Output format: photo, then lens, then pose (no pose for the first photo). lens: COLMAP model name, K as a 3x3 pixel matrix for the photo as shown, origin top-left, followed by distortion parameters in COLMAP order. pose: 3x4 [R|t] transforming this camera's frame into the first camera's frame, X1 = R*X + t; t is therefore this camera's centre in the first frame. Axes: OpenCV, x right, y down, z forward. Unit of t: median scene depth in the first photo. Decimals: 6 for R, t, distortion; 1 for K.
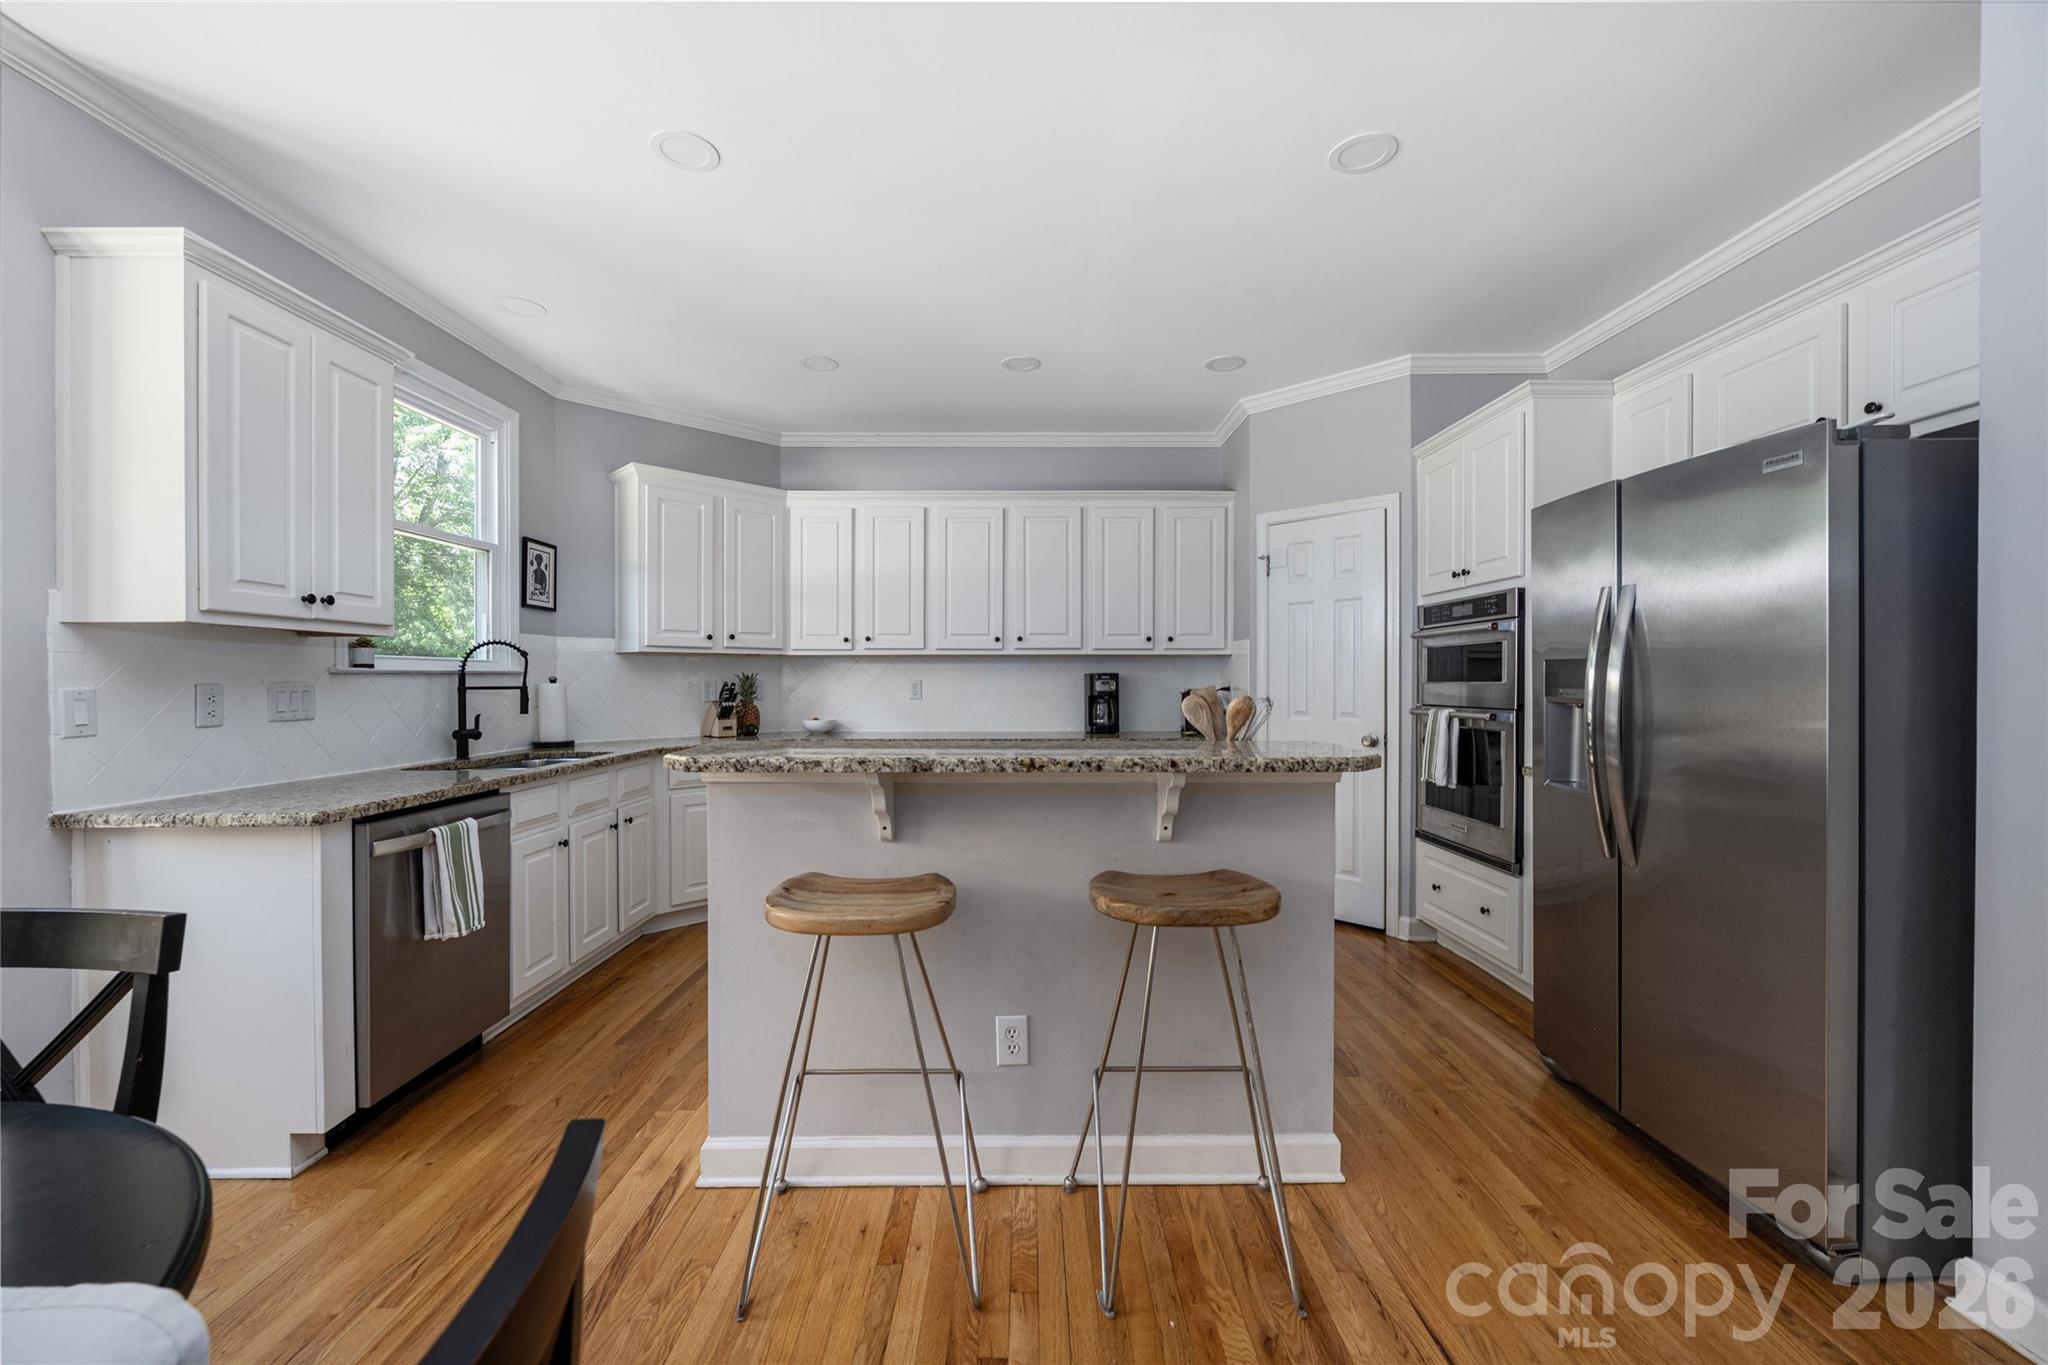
lens RADIAL K [[821.5, 0, 1034.0], [0, 821.5, 681.9], [0, 0, 1]] dist [-0.008026, 0.000438]
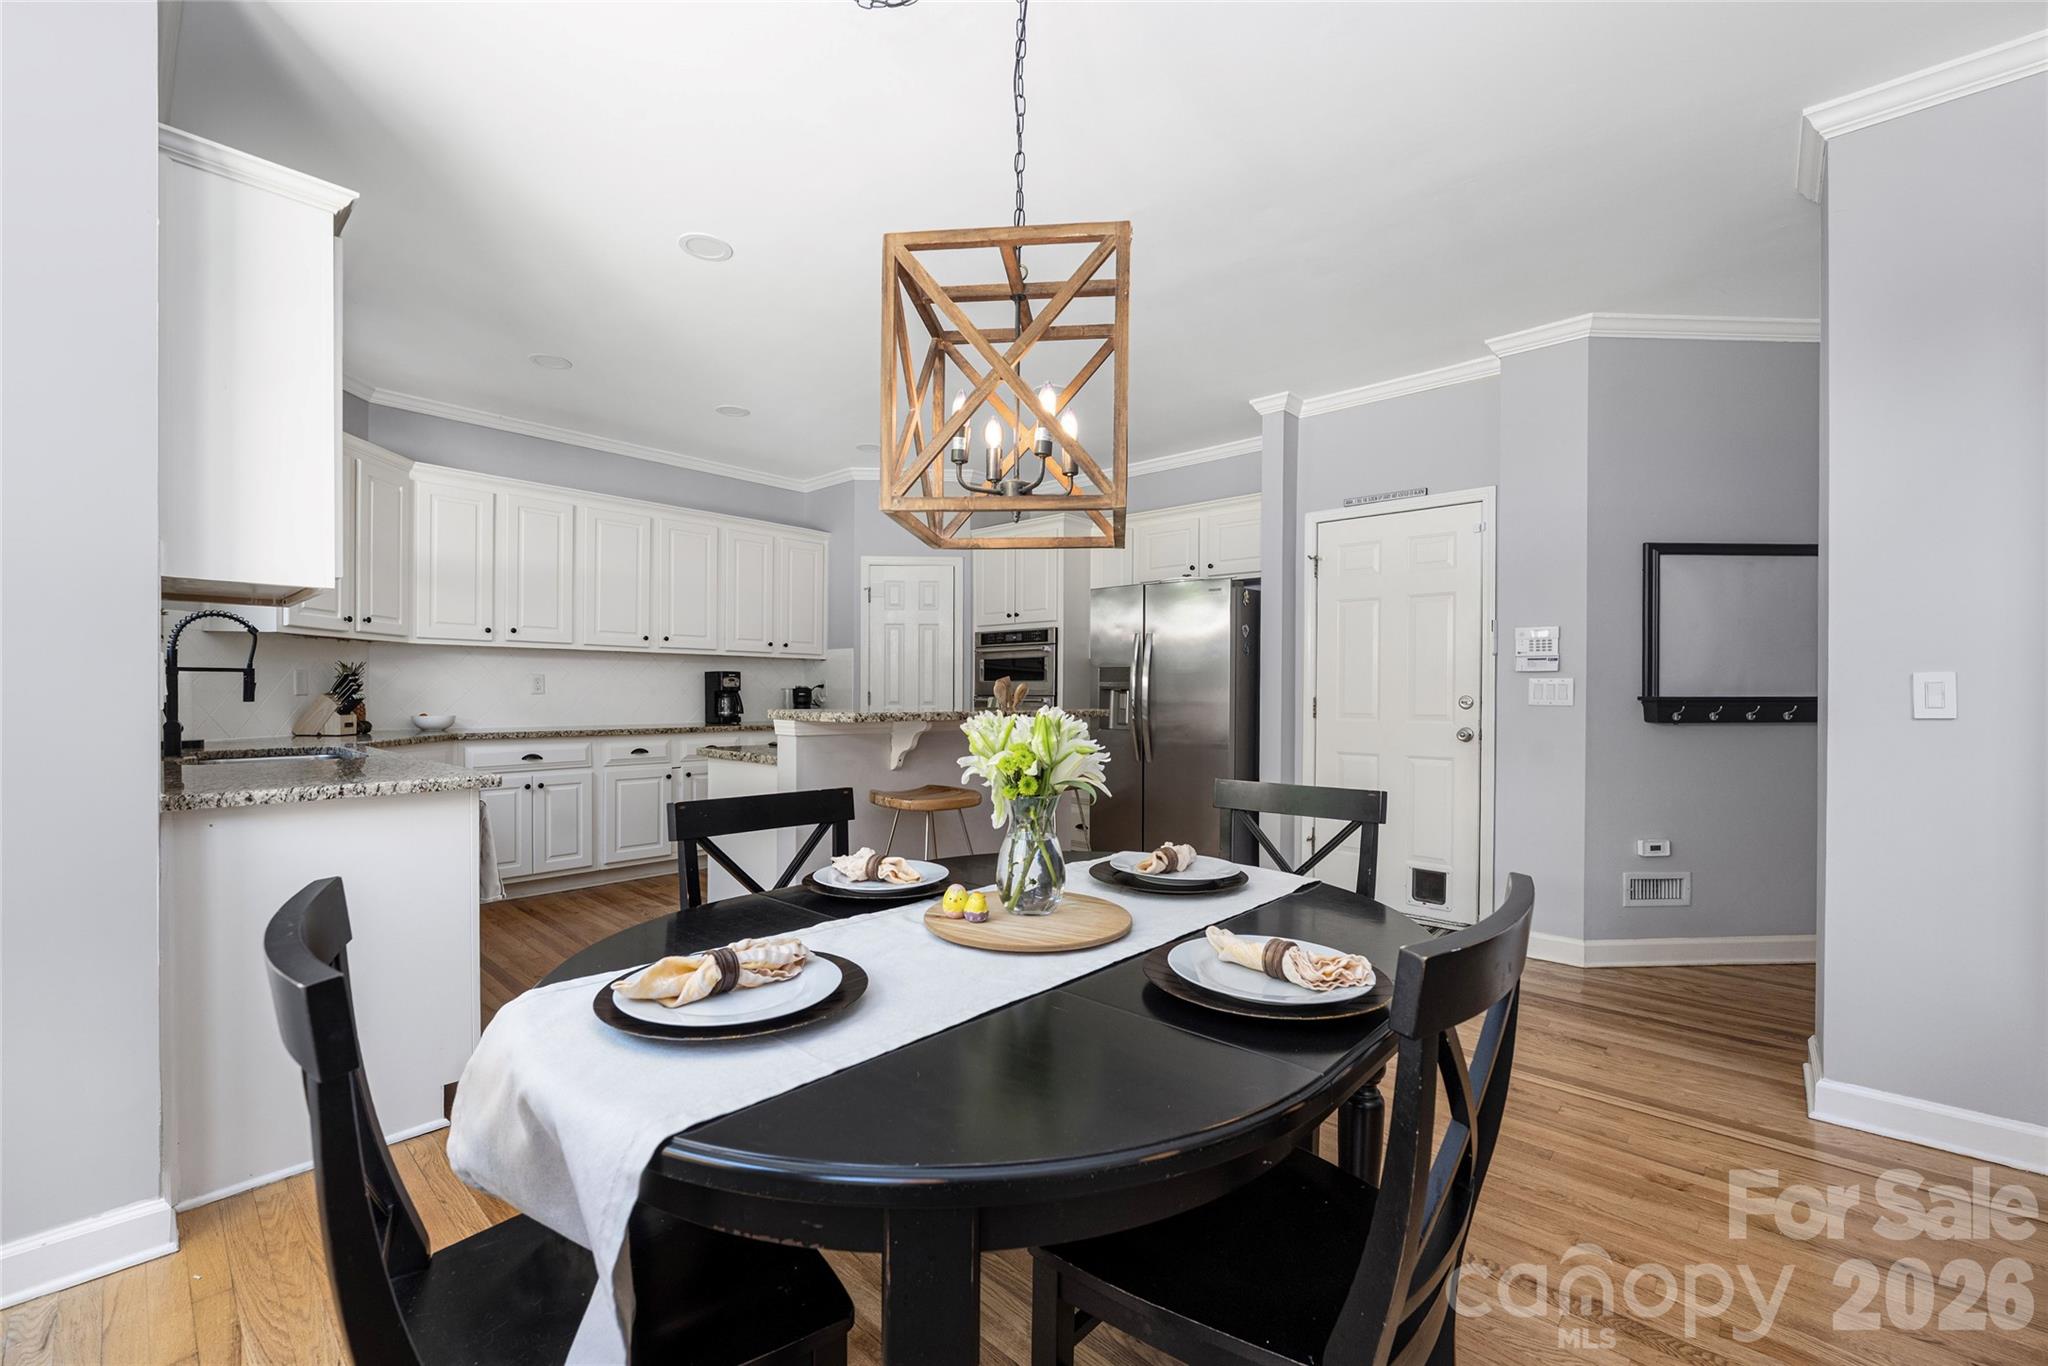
lens RADIAL K [[821.5, 0, 1021.5], [0, 821.5, 694.8], [0, 0, 1]] dist [-0.008026, 0.000438]
pose [[0.687227, 0.003389, 0.726435, -0.554810], [-0.005927, 0.999982, 0.000941, 0.021646], [-0.726419, -0.004952, 0.687235, -0.120221]]
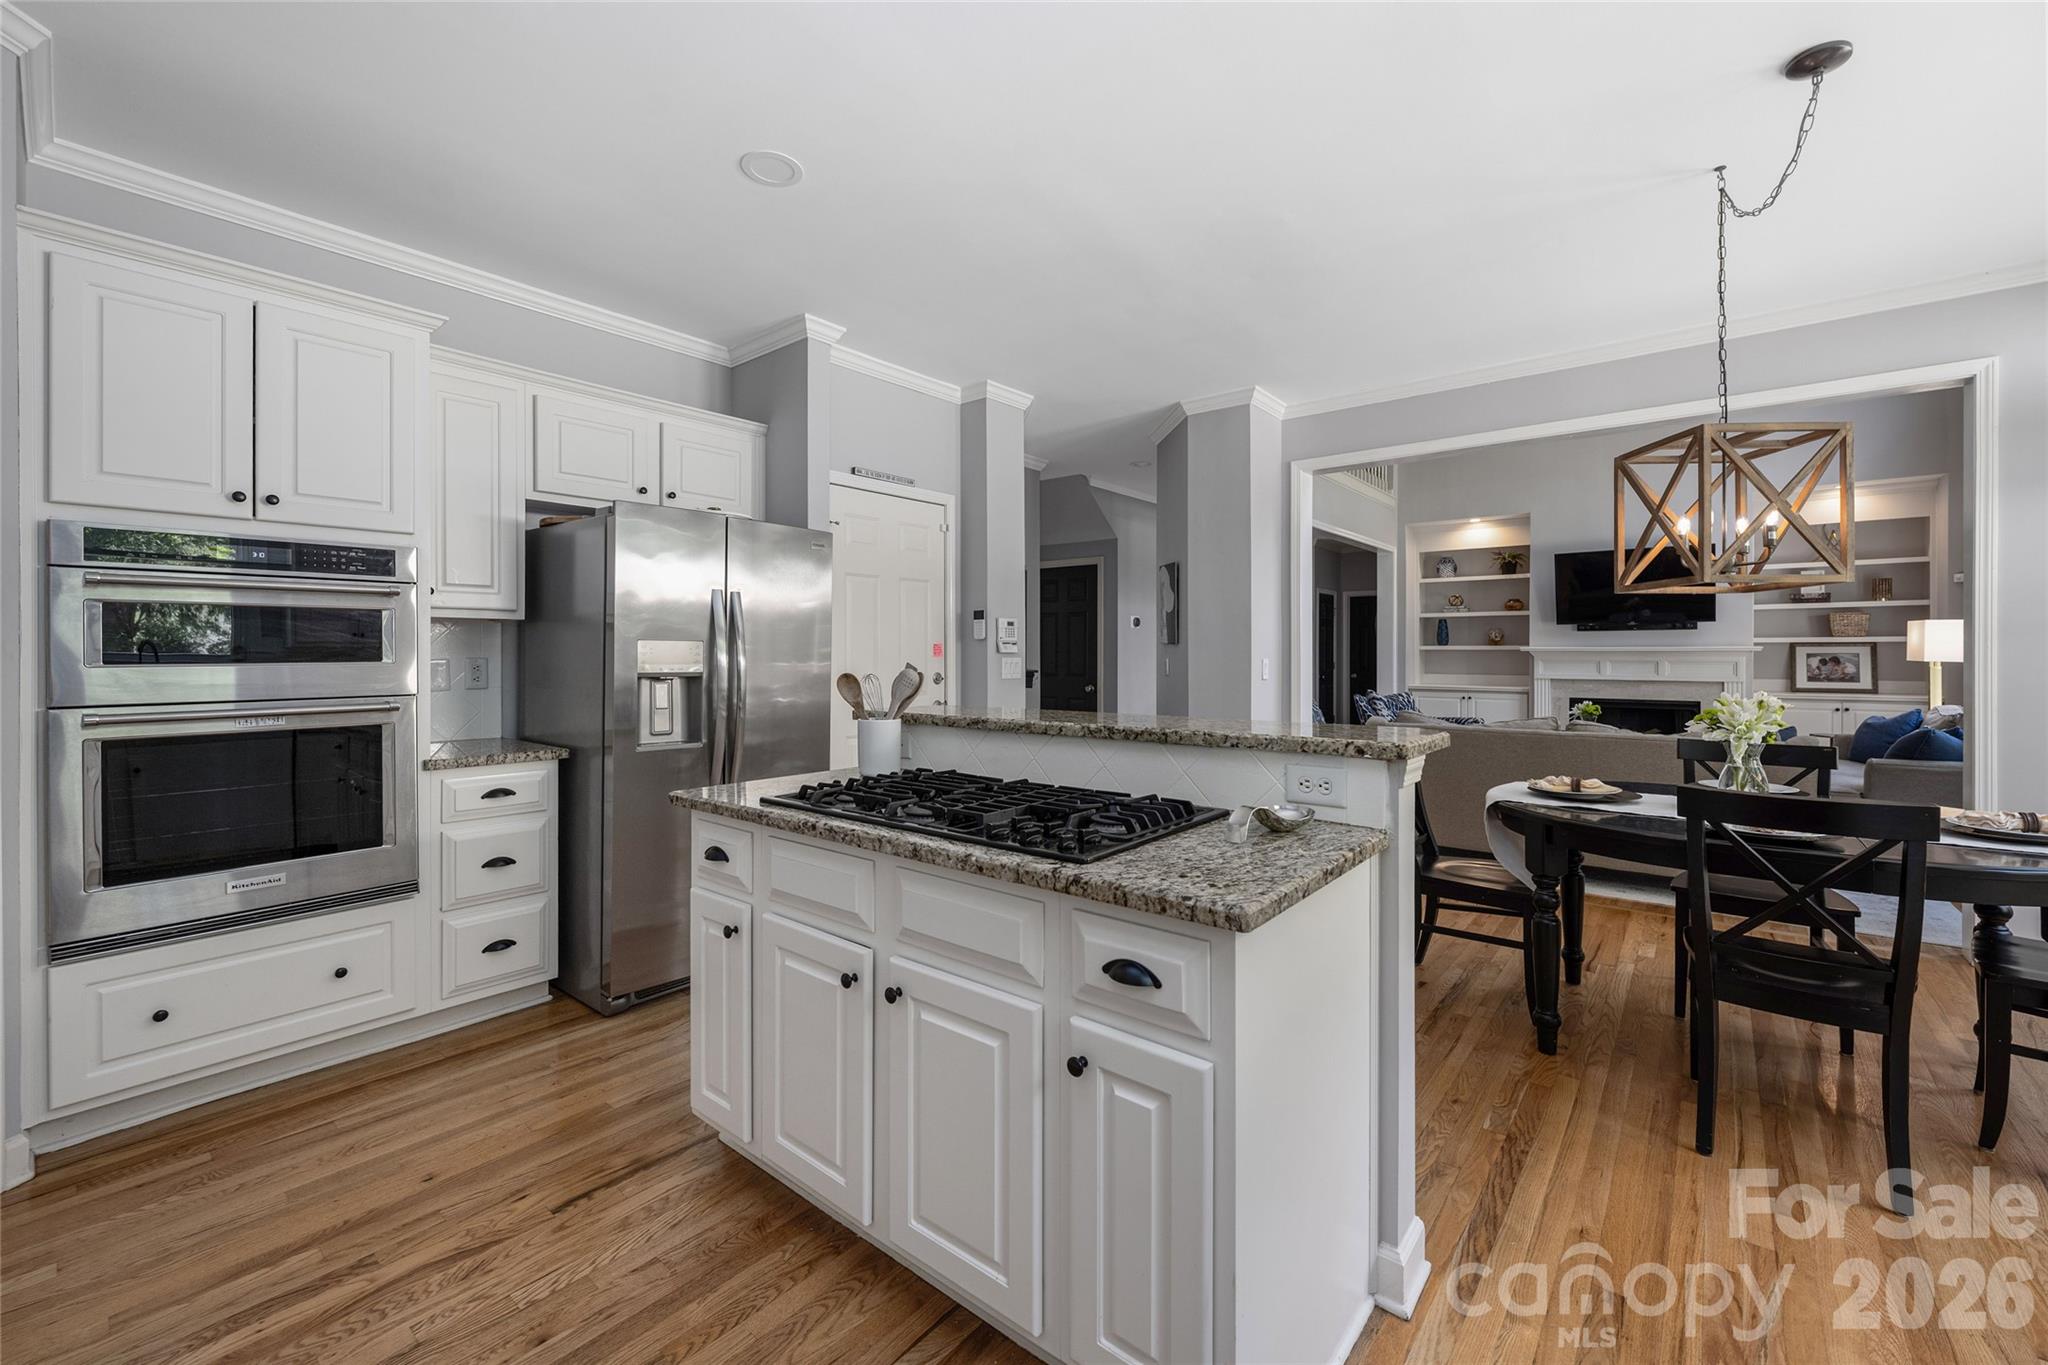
lens RADIAL K [[821.5, 0, 1017.3], [0, 821.5, 654.4], [0, 0, 1]] dist [-0.008026, 0.000438]
pose [[-0.750447, 0.001232, 0.660930, -0.315288], [0.006257, 0.999967, 0.005241, -0.005798], [-0.660901, 0.008068, -0.750430, 0.914760]]
